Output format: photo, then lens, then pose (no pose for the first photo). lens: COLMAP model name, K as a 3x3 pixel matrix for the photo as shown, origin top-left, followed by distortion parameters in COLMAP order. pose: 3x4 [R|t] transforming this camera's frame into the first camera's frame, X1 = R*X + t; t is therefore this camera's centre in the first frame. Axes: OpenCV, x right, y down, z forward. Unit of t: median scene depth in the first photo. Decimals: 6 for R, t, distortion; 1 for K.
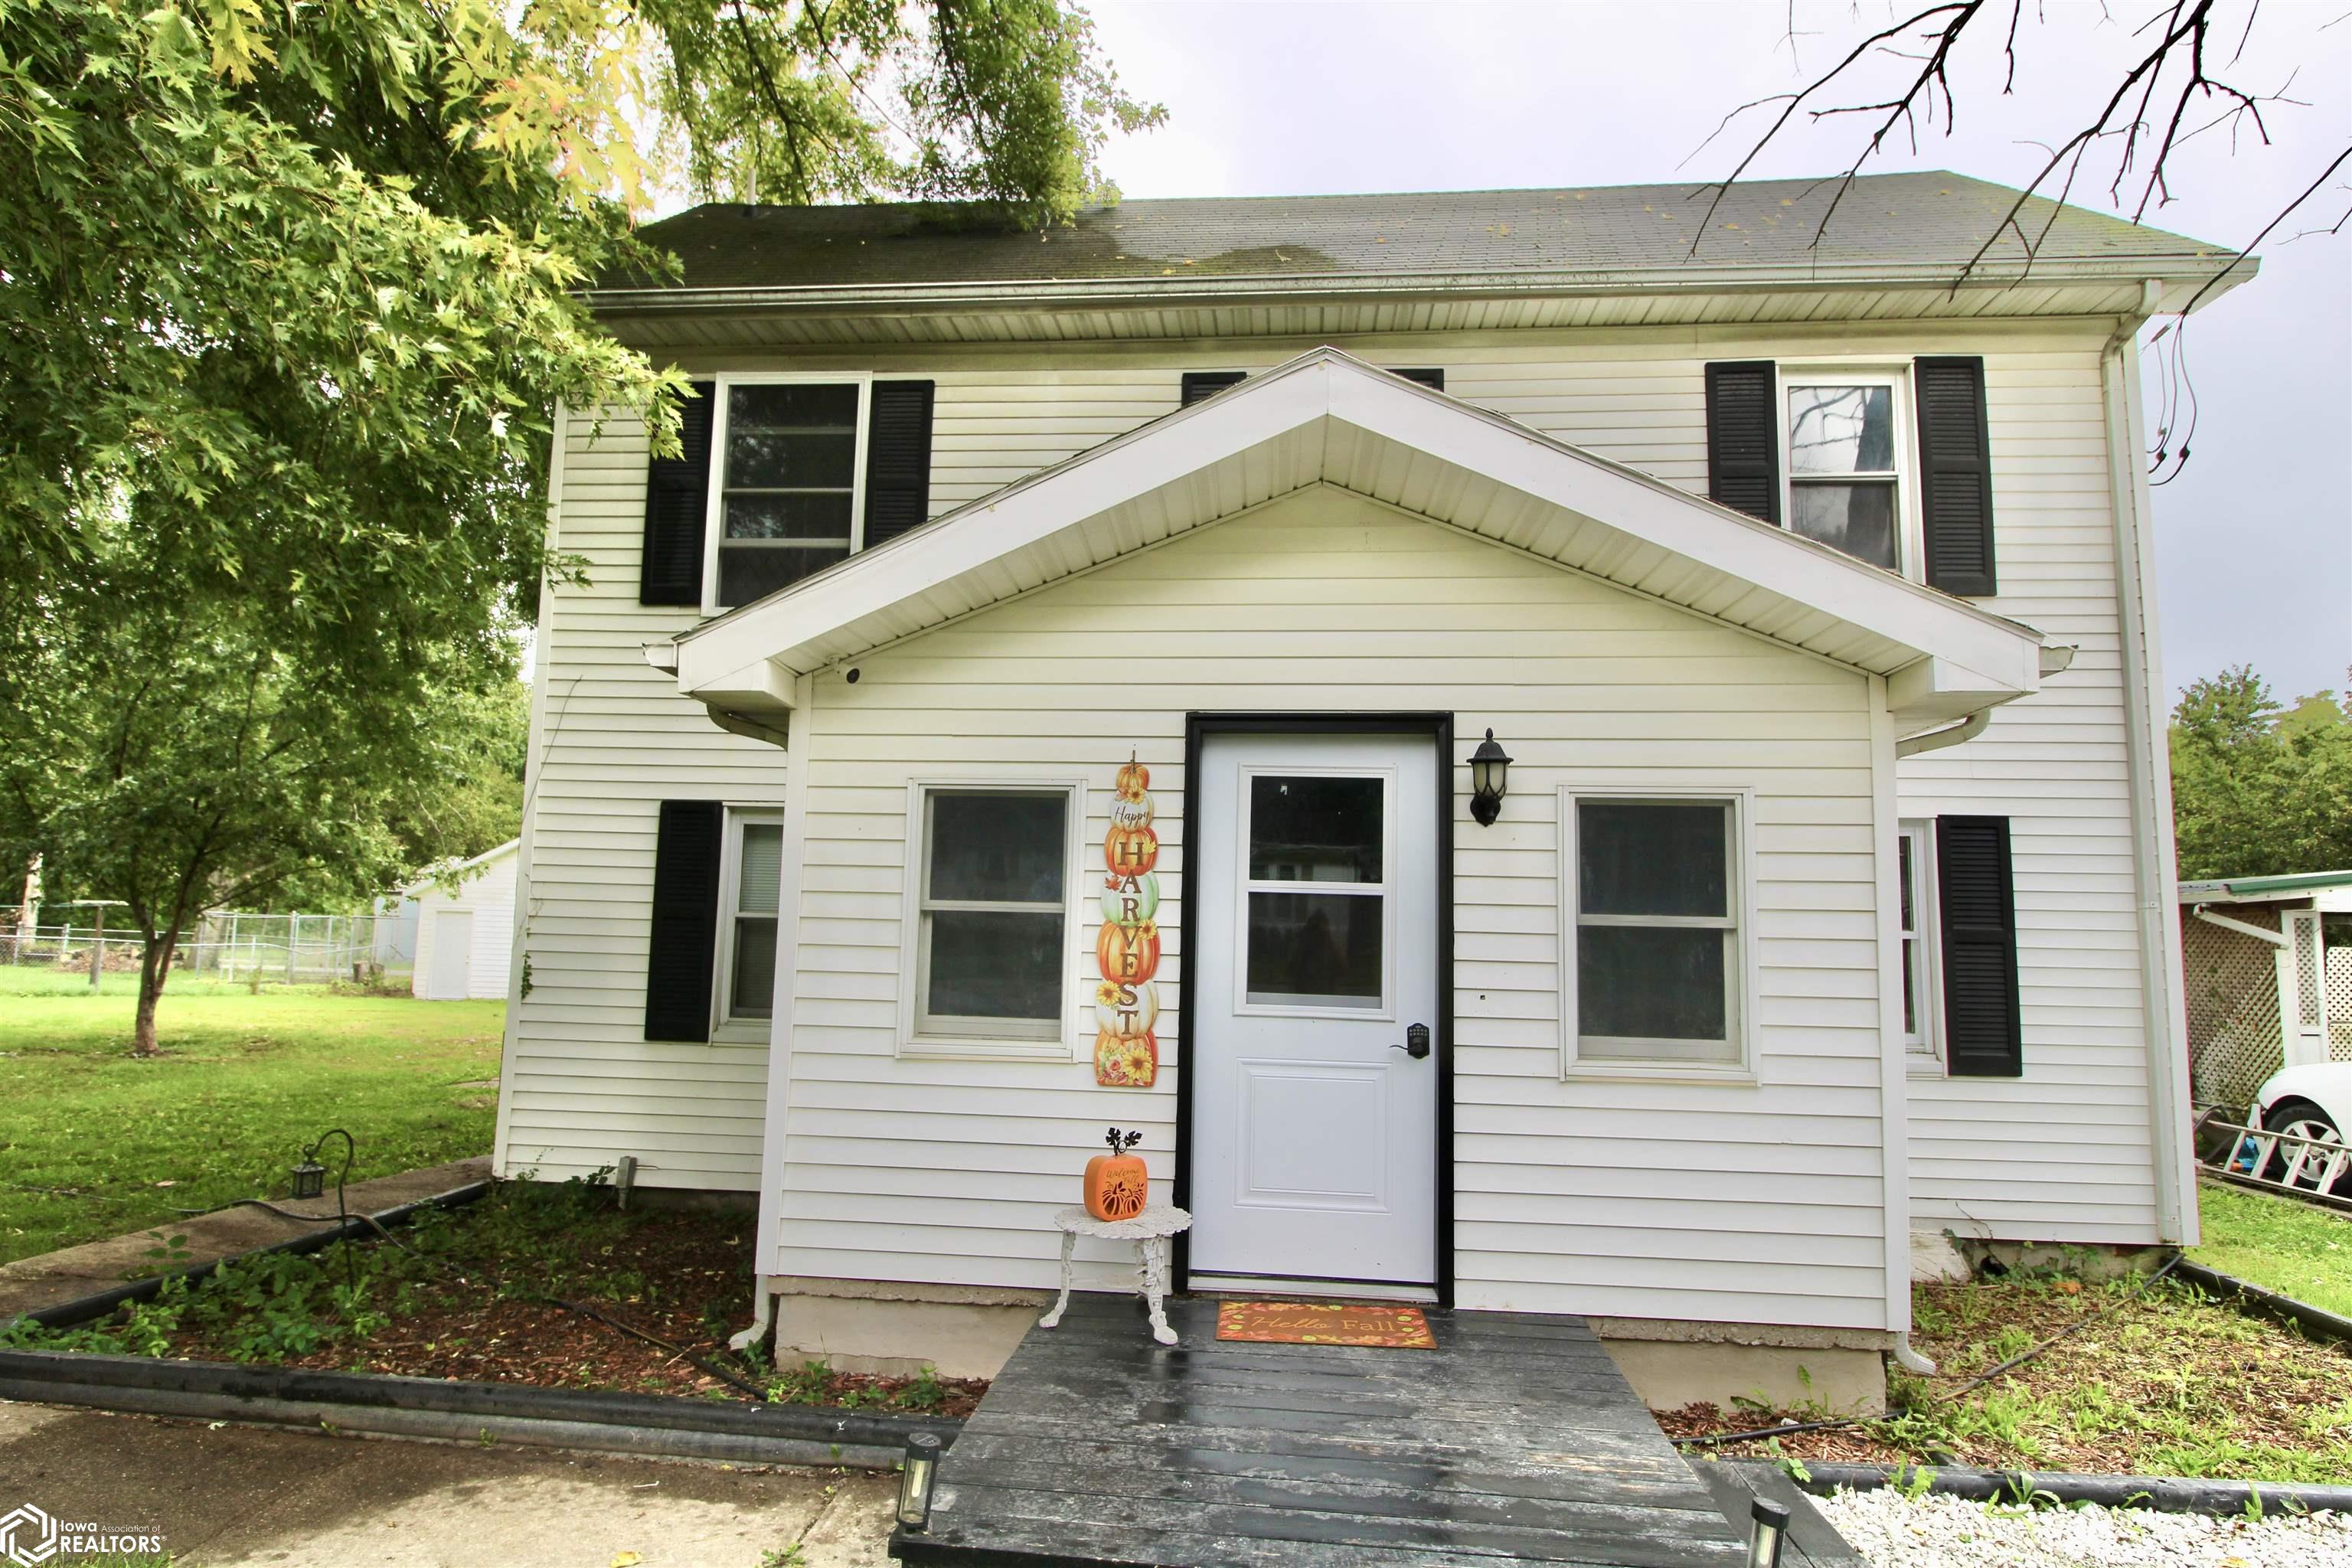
lens RADIAL K [[1254.4, 0, 1176.0], [0, 1254.4, 784.0], [0, 0, 1]] dist [-0.000802, -0.001141]
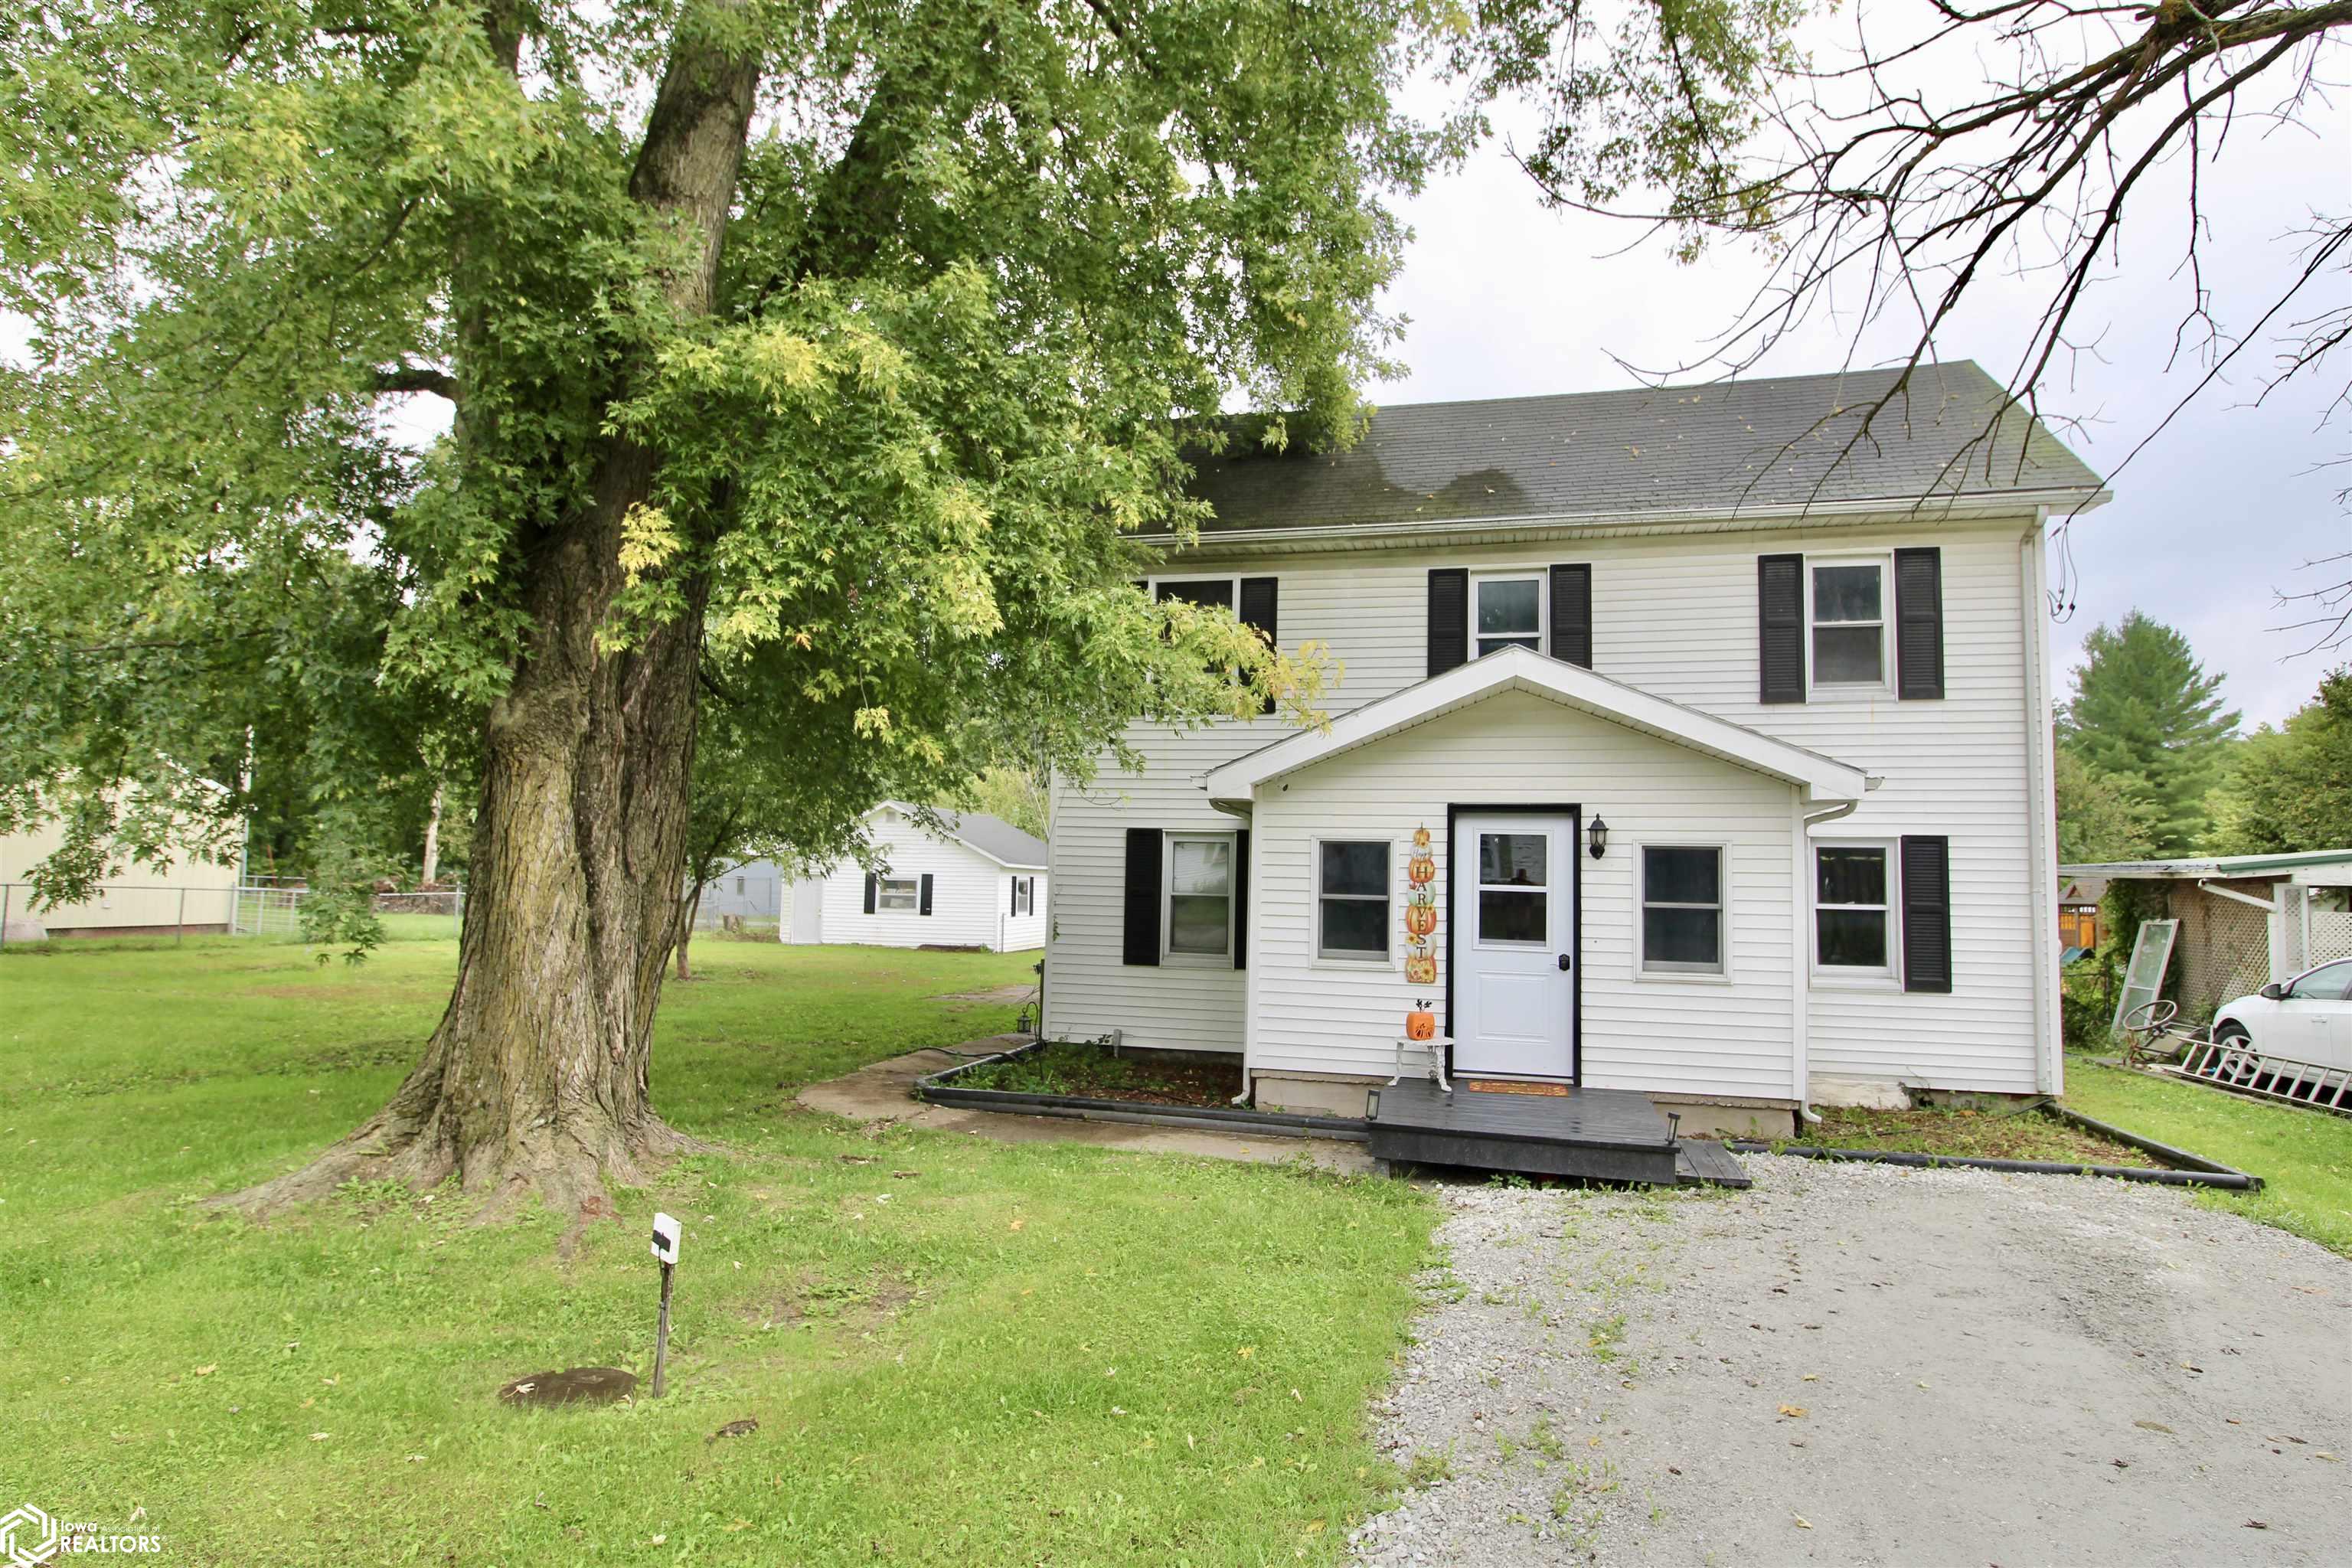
lens RADIAL K [[1254.4, 0, 1176.0], [0, 1254.4, 784.0], [0, 0, 1]] dist [-0.000802, -0.001141]
pose [[0.988131, -0.012846, -0.153072, -0.116641], [0.018759, 0.999130, 0.037249, -0.174411], [0.152461, -0.039678, 0.987513, -1.101818]]
